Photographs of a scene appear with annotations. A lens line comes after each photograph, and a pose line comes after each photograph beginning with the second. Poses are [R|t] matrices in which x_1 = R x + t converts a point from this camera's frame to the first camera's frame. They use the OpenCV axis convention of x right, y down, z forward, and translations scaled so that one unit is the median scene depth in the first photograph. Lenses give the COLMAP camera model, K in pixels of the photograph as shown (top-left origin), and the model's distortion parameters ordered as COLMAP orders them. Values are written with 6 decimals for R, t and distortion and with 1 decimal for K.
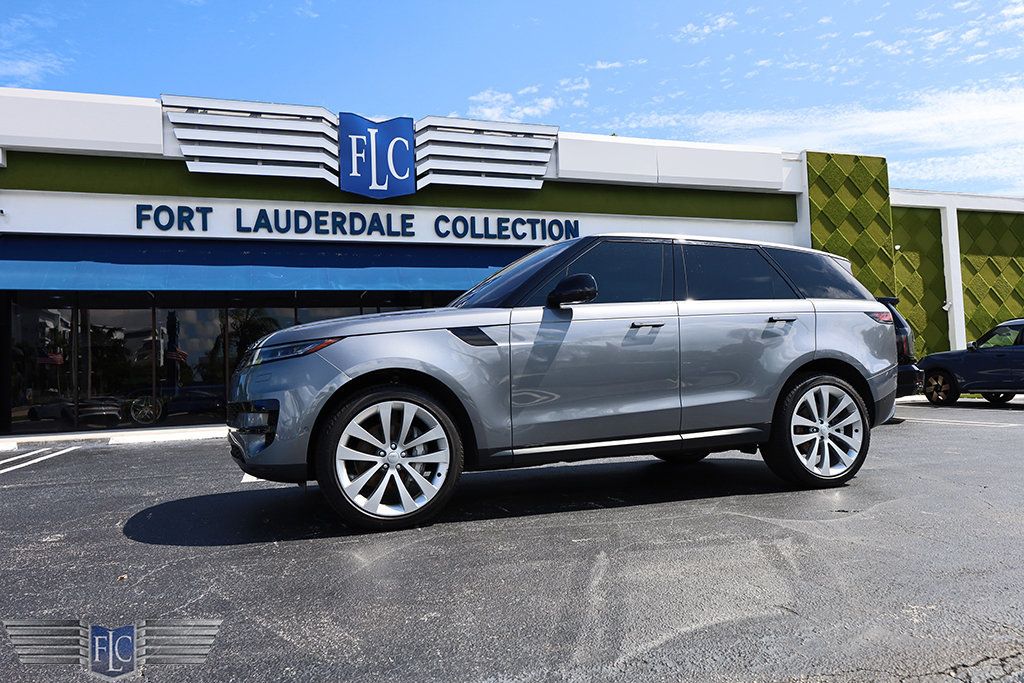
lens RADIAL K [[716.9, 0, 503.4], [0, 716.9, 365.8], [0, 0, 1]] dist [-0.005159, 0.005235]
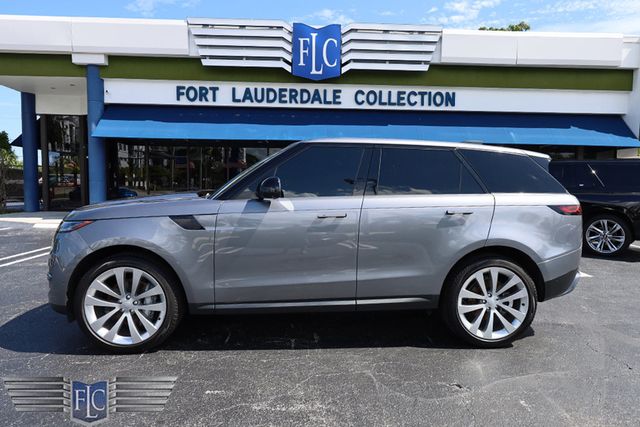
lens RADIAL K [[431.8, 0, 337.4], [0, 431.8, 223.3], [0, 0, 1]] dist [-0.002439, 0.006378]
pose [[0.964770, 0.071746, -0.253123, 0.129162], [-0.040793, 0.991256, 0.125486, -0.044951], [0.259913, -0.110740, 0.959261, 0.080841]]
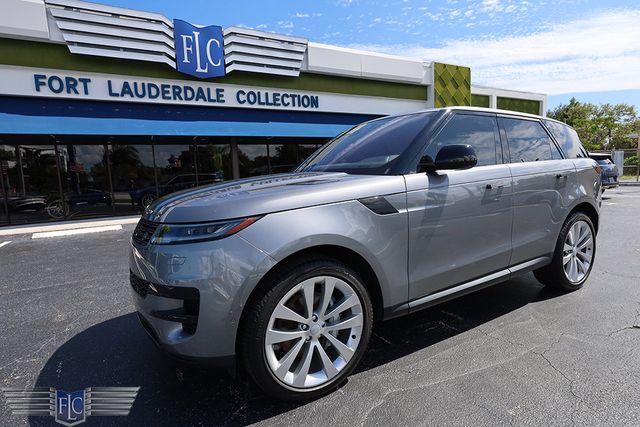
lens RADIAL K [[337.5, 0, 318.8], [0, 337.5, 219.9], [0, 0, 1]] dist [0.004087, -0.002104]
pose [[0.982662, -0.032417, 0.182548, -0.064328], [0.004660, 0.988603, 0.150475, -0.027539], [-0.185346, -0.147016, 0.971614, 0.153587]]
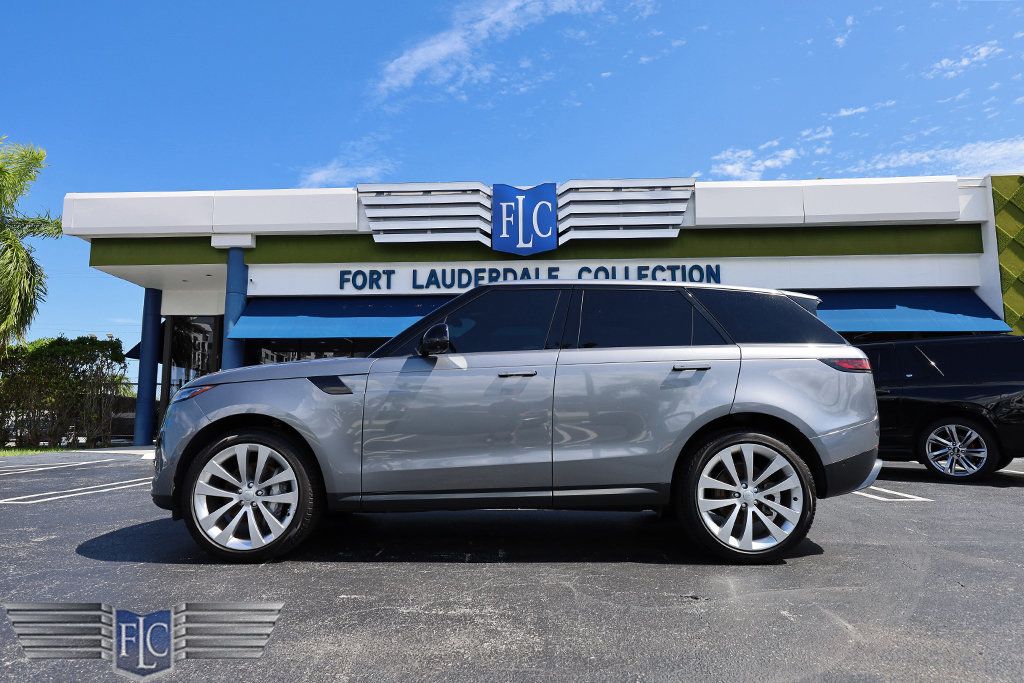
lens RADIAL K [[628.7, 0, 510.9], [0, 628.7, 358.5], [0, 0, 1]] dist [0.000461, 0.005071]
pose [[0.937760, -0.000425, -0.347284, 0.154701], [-0.021234, 0.998058, -0.058559, -0.009071], [0.346635, 0.062289, 0.935930, 0.062394]]
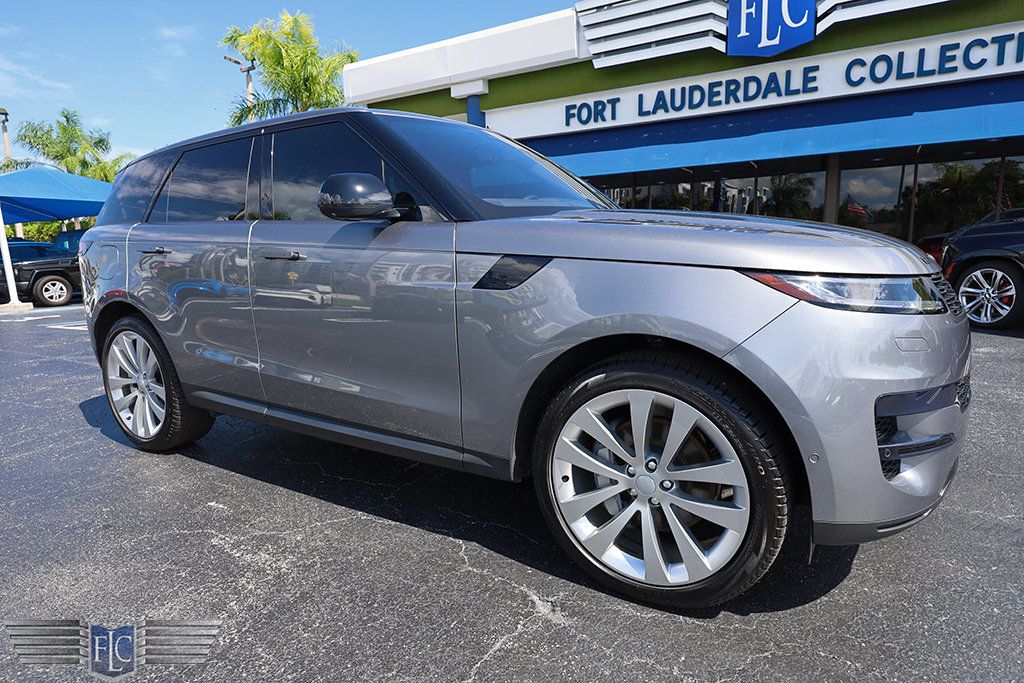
lens RADIAL K [[591.0, 0, 516.5], [0, 591.0, 343.4], [0, 0, 1]] dist [0.003833, -0.000349]
pose [[0.661773, 0.139859, -0.736543, 0.224884], [0.016266, 0.979535, 0.200615, -0.029244], [0.749527, -0.144742, 0.645955, 0.211684]]
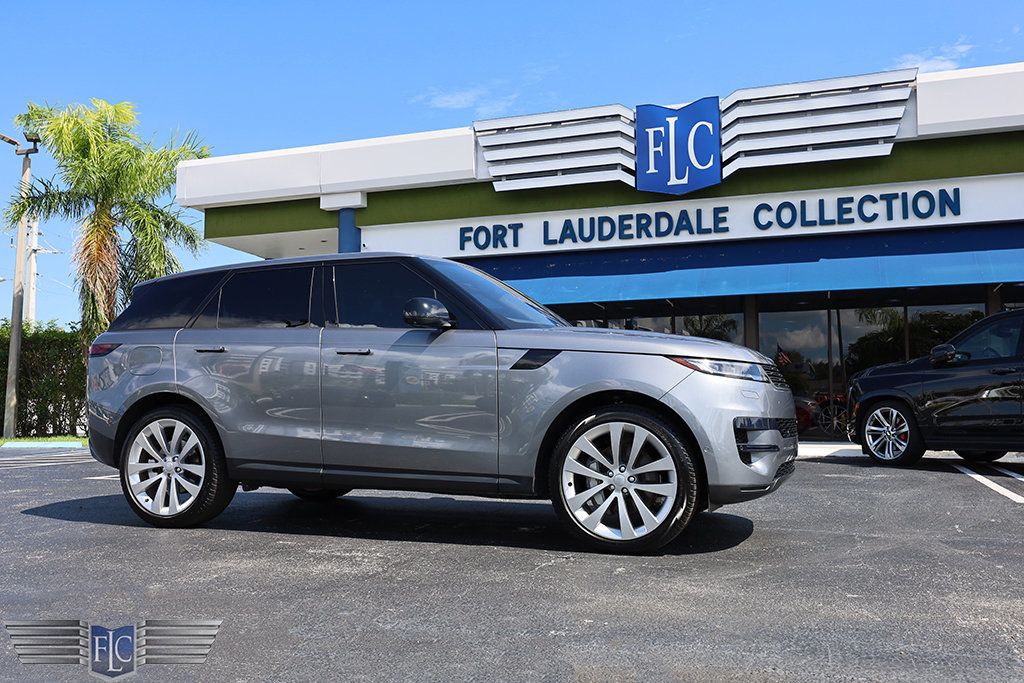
lens RADIAL K [[859.3, 0, 523.0], [0, 859.3, 348.3], [0, 0, 1]] dist [0.007638, -0.003002]
pose [[0.797889, -0.007145, -0.602762, 0.312126], [-0.010445, 0.999616, -0.025676, -0.014367], [0.602714, 0.026782, 0.797508, 0.043693]]
